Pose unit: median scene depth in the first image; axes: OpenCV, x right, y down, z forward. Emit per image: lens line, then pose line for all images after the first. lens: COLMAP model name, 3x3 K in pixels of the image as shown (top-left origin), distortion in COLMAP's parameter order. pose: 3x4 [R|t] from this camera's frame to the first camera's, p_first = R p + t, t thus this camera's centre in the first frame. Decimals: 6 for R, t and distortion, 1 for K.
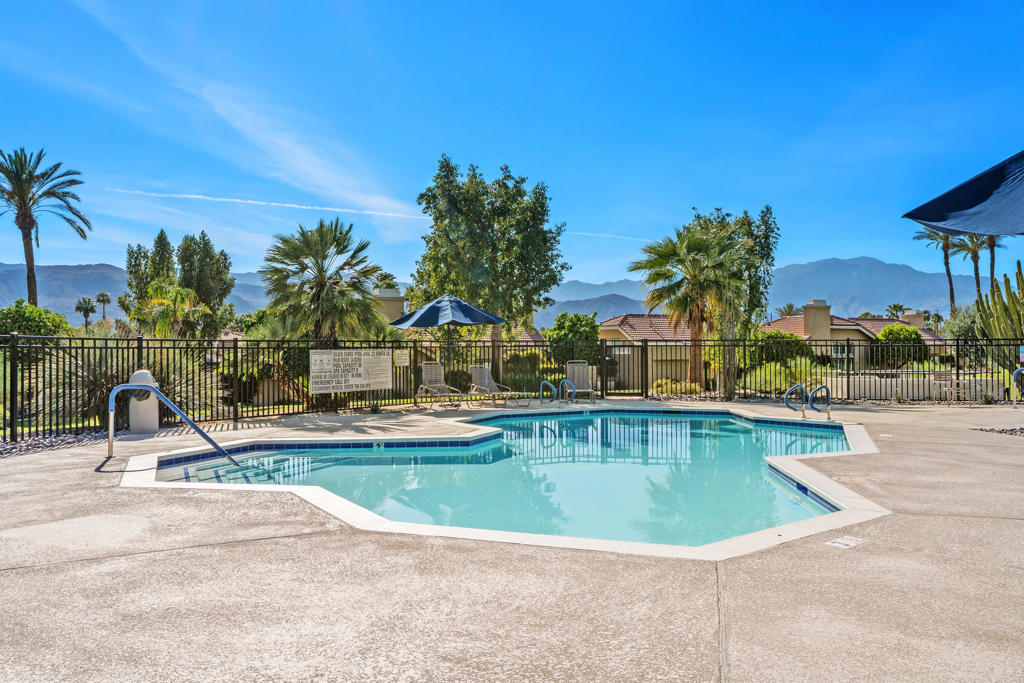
lens RADIAL K [[769.6, 0, 506.1], [0, 769.6, 349.3], [0, 0, 1]] dist [0.006973, 0.000293]
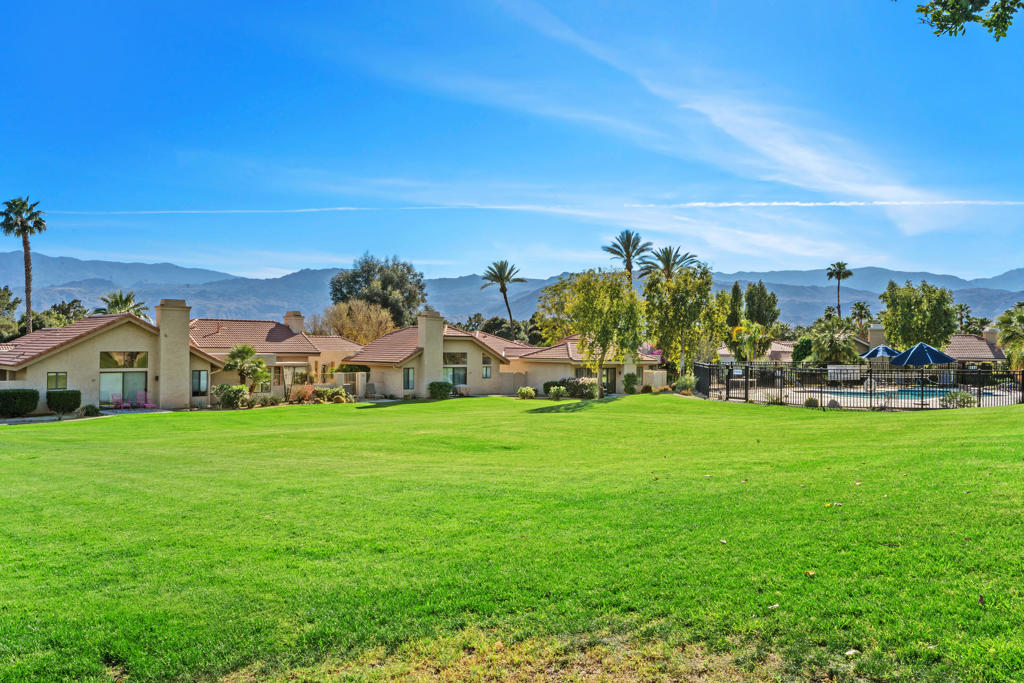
lens RADIAL K [[769.6, 0, 506.0], [0, 769.6, 343.5], [0, 0, 1]] dist [0.006973, 0.000293]
pose [[0.796217, 0.010509, -0.604920, 0.489883], [-0.011884, 0.999928, 0.001729, -0.064105], [0.604894, 0.005813, 0.796284, -1.870952]]
